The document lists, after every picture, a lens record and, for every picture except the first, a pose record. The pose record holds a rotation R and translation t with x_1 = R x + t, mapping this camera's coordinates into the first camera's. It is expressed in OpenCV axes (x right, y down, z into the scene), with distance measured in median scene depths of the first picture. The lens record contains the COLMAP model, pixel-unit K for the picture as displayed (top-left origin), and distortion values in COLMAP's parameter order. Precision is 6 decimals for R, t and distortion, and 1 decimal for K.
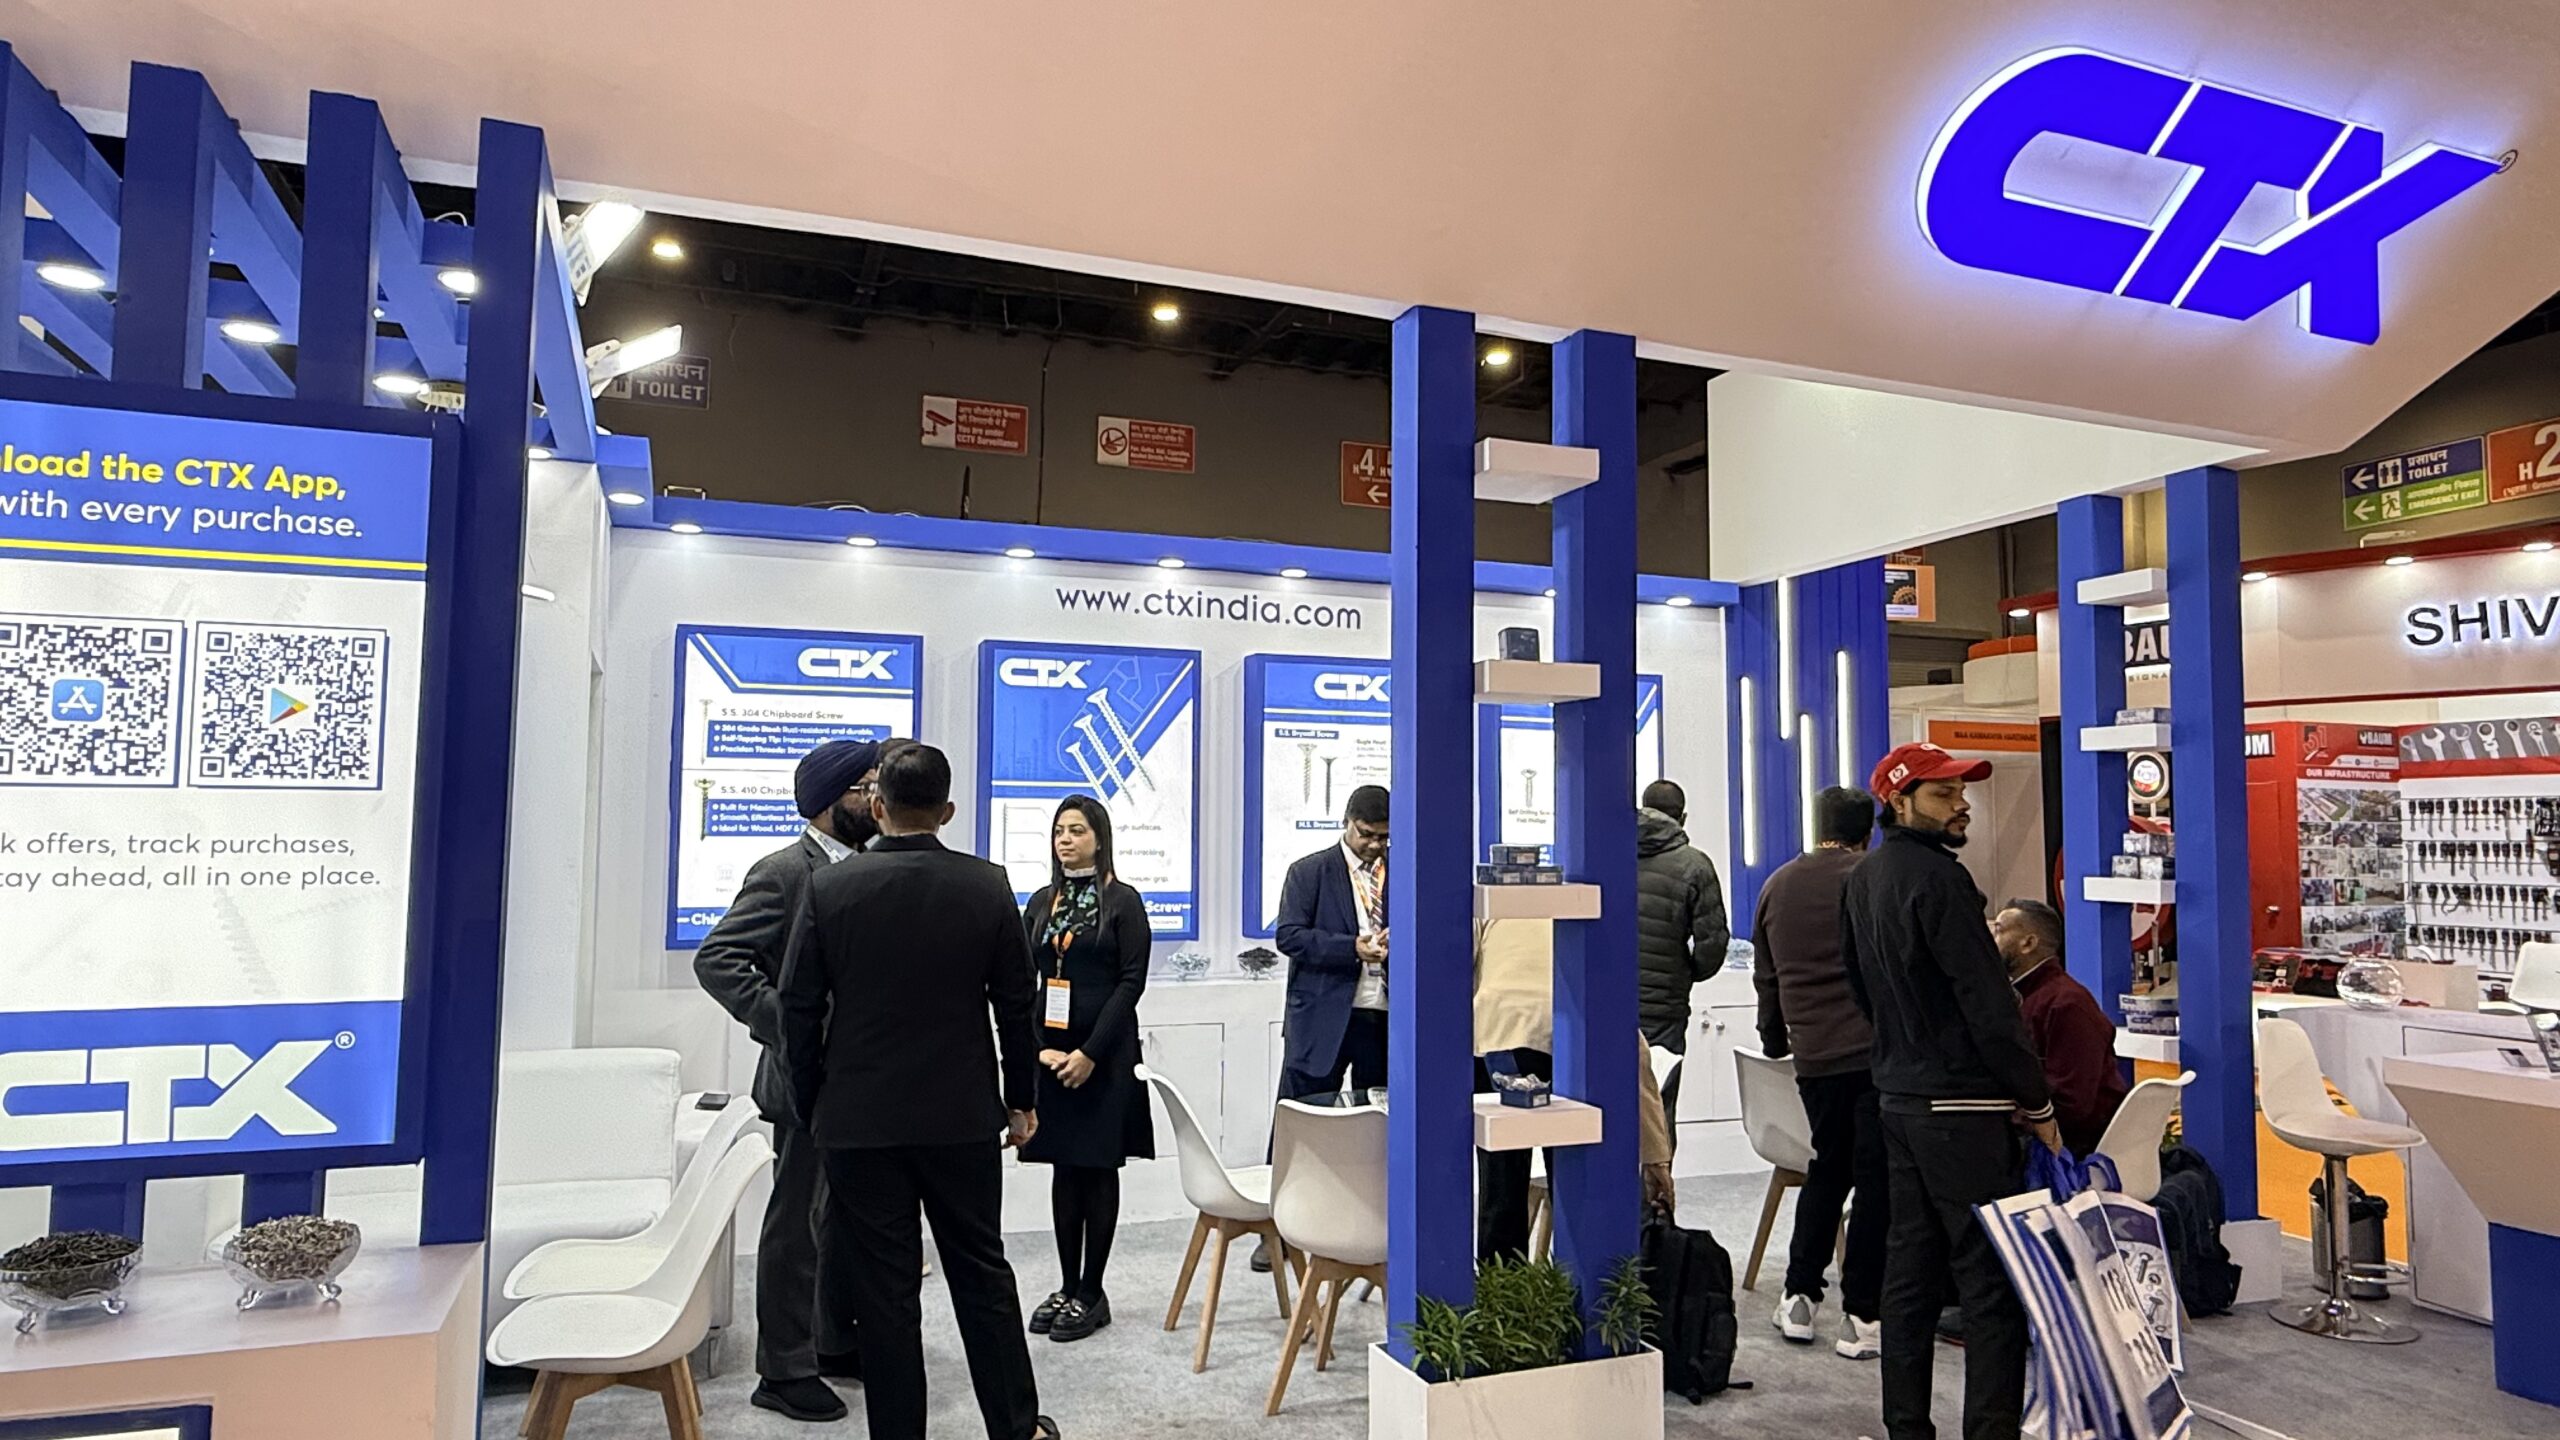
lens RADIAL K [[1536.7, 0, 1276.1], [0, 1536.7, 721.9], [0, 0, 1]] dist [-0.005934, 0.007250]
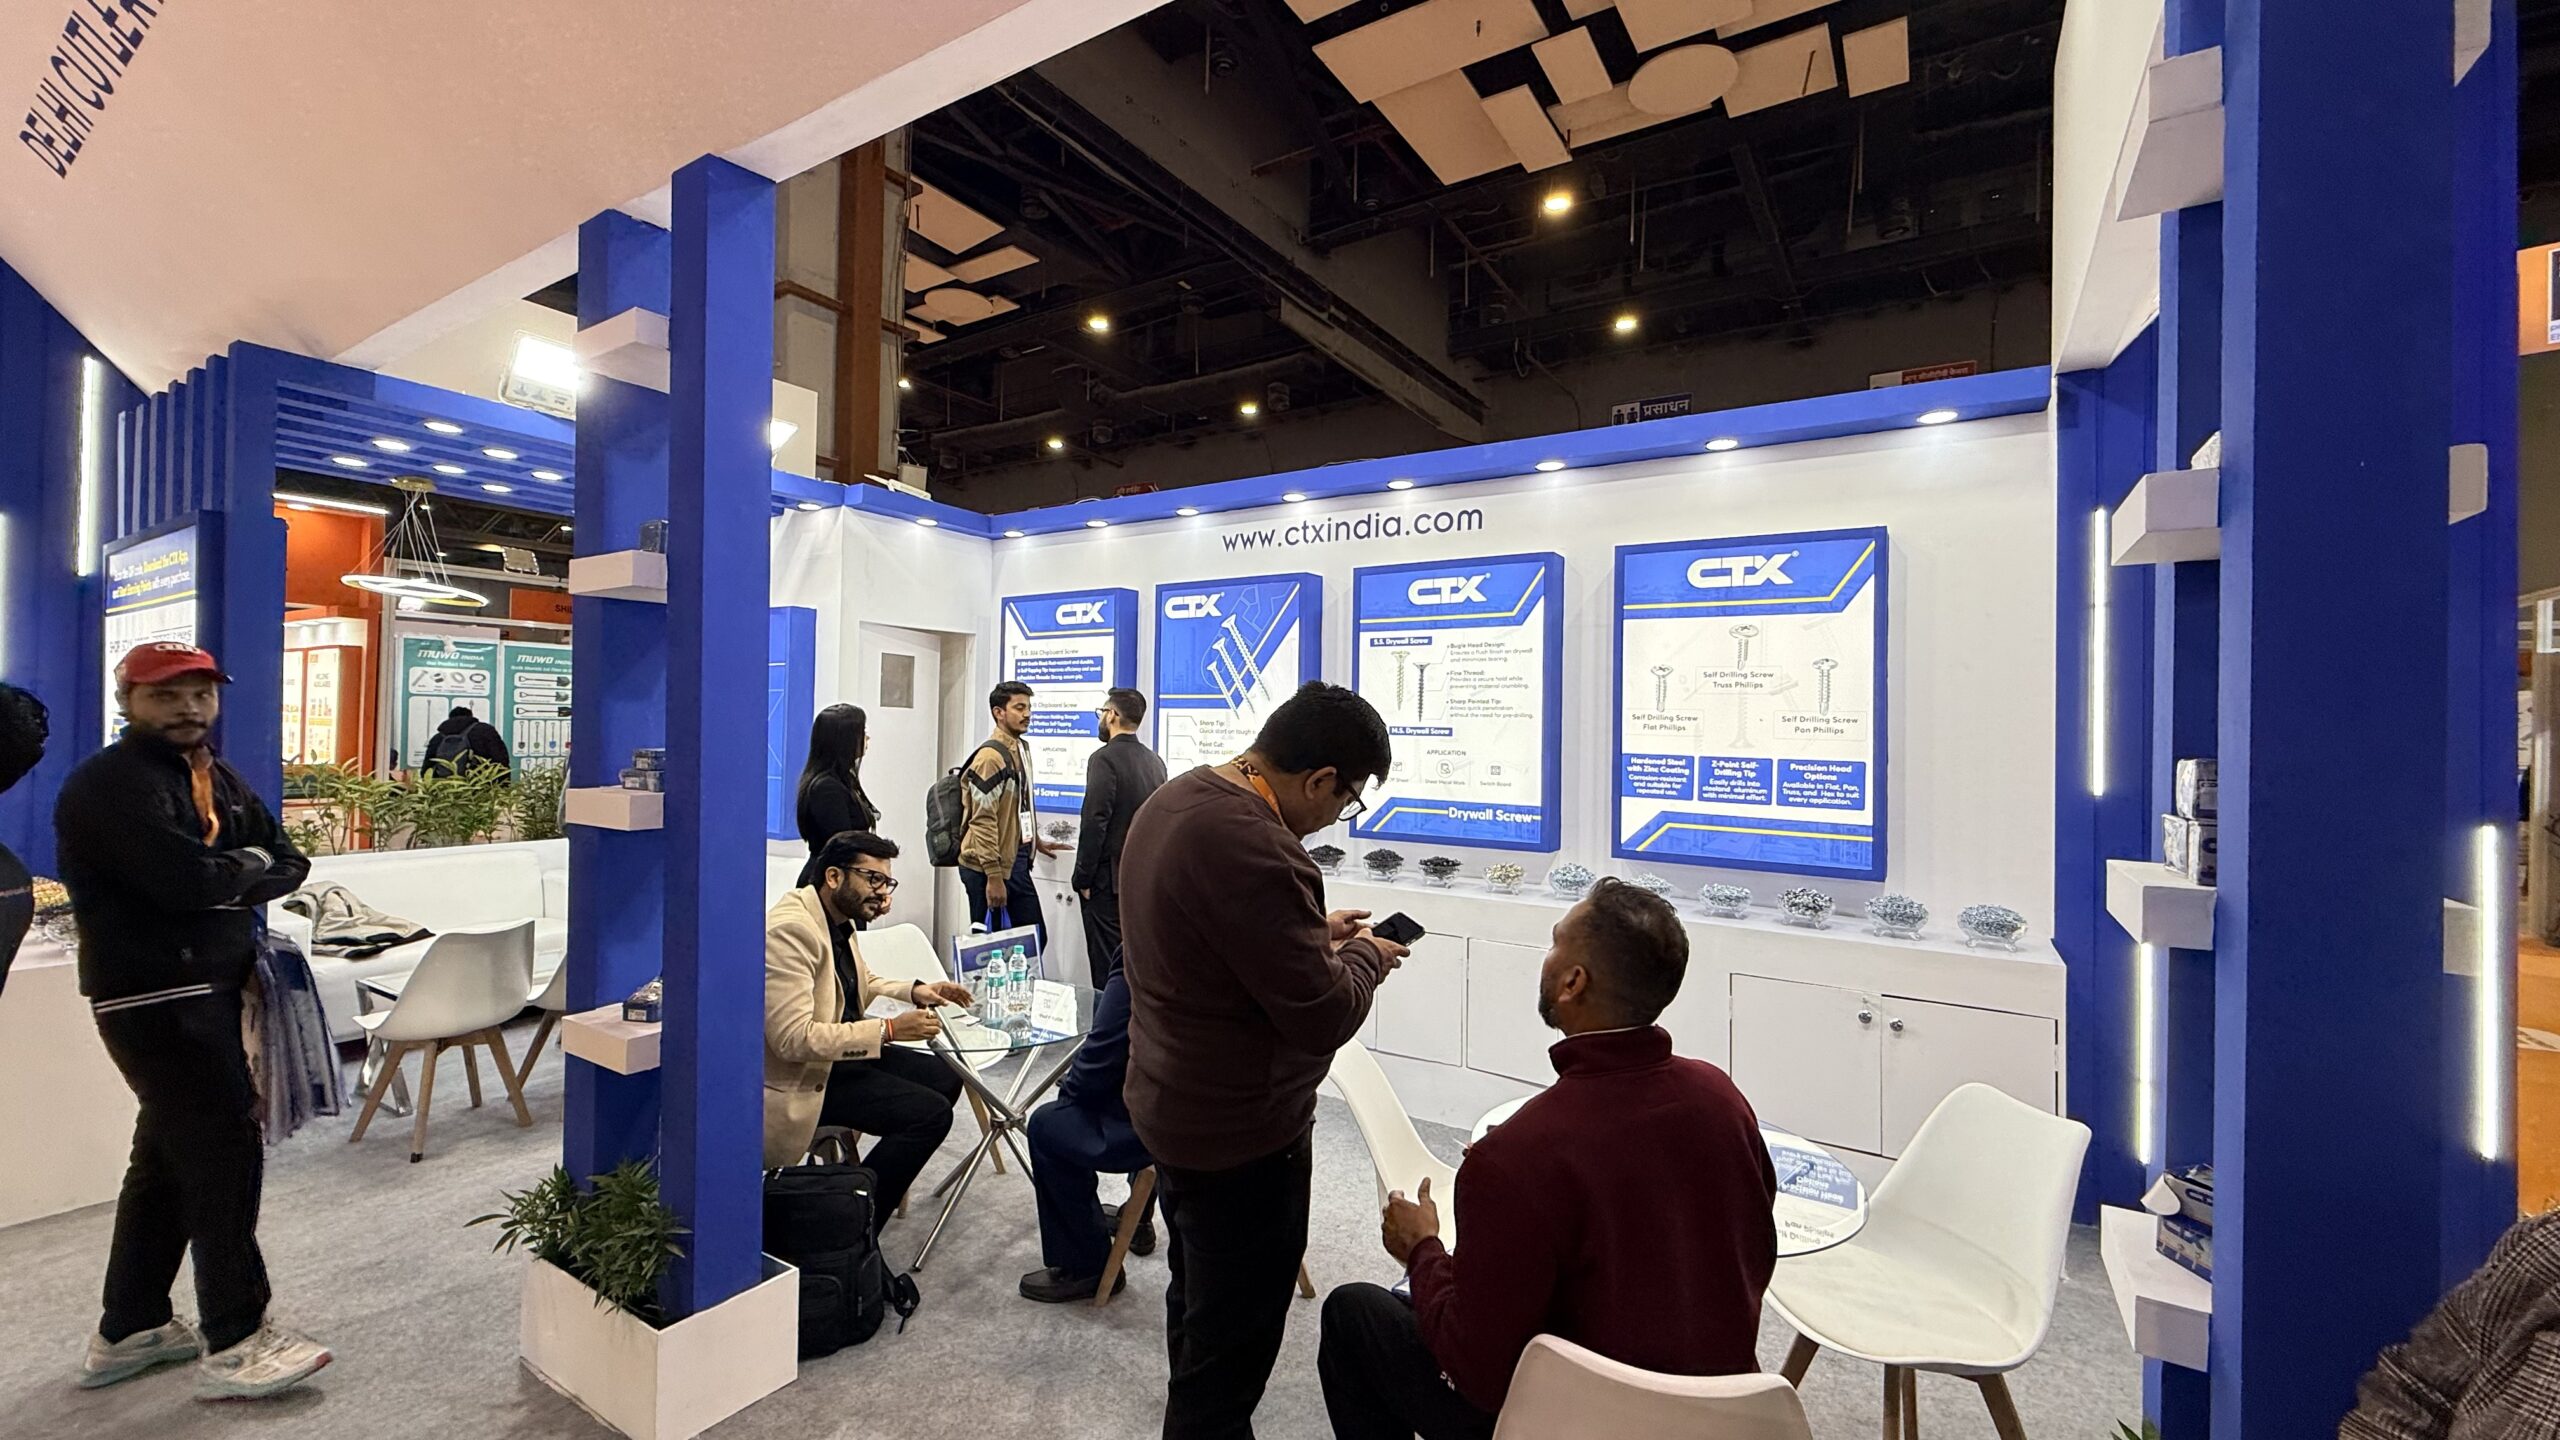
lens RADIAL K [[1016.7, 0, 1271.5], [0, 1016.7, 716.0], [0, 0, 1]] dist [-0.002745, 0.001504]
pose [[0.591846, -0.006434, -0.806026, 0.584872], [0.048200, 0.998461, 0.027423, 0.039280], [0.804609, -0.055081, 0.591245, 0.607042]]
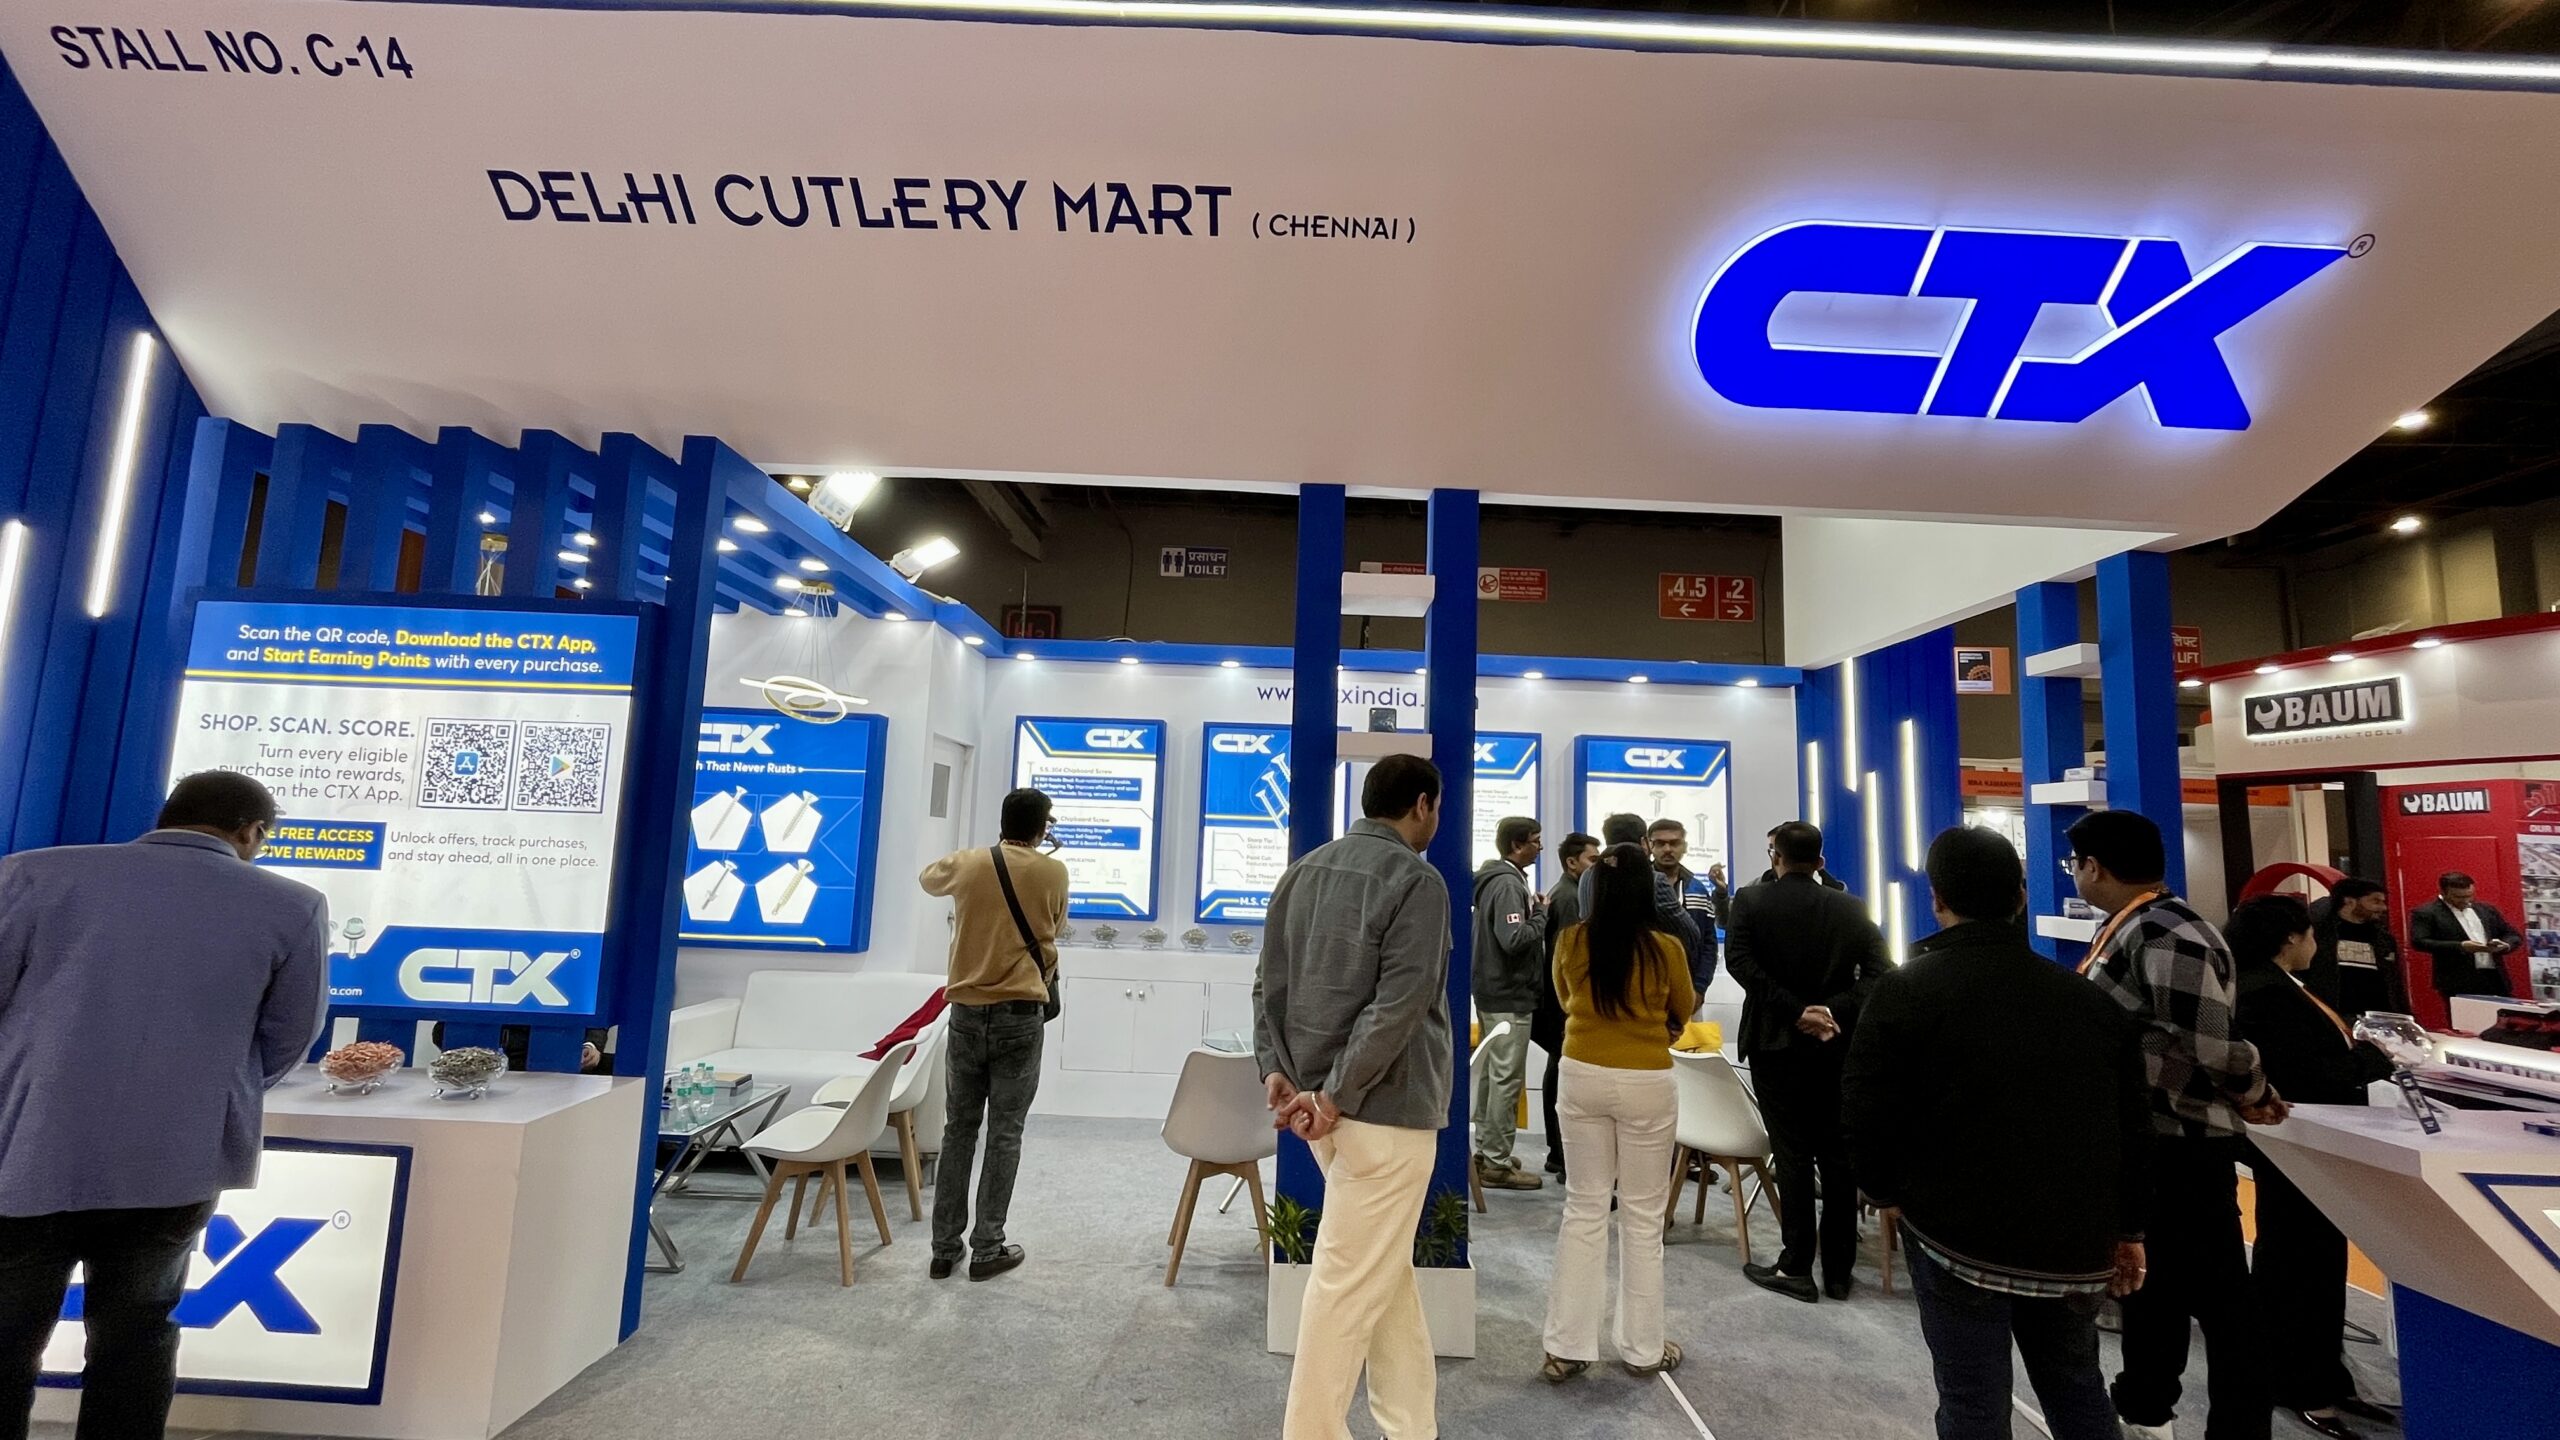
lens RADIAL K [[1040.5, 0, 1276.1], [0, 1040.5, 718.6], [0, 0, 1]] dist [-0.002841, 0.000110]
pose [[0.933705, -0.016670, -0.357654, 0.262924], [-0.002910, 0.998529, -0.054138, -0.001182], [0.358031, 0.051590, 0.932284, 0.067277]]
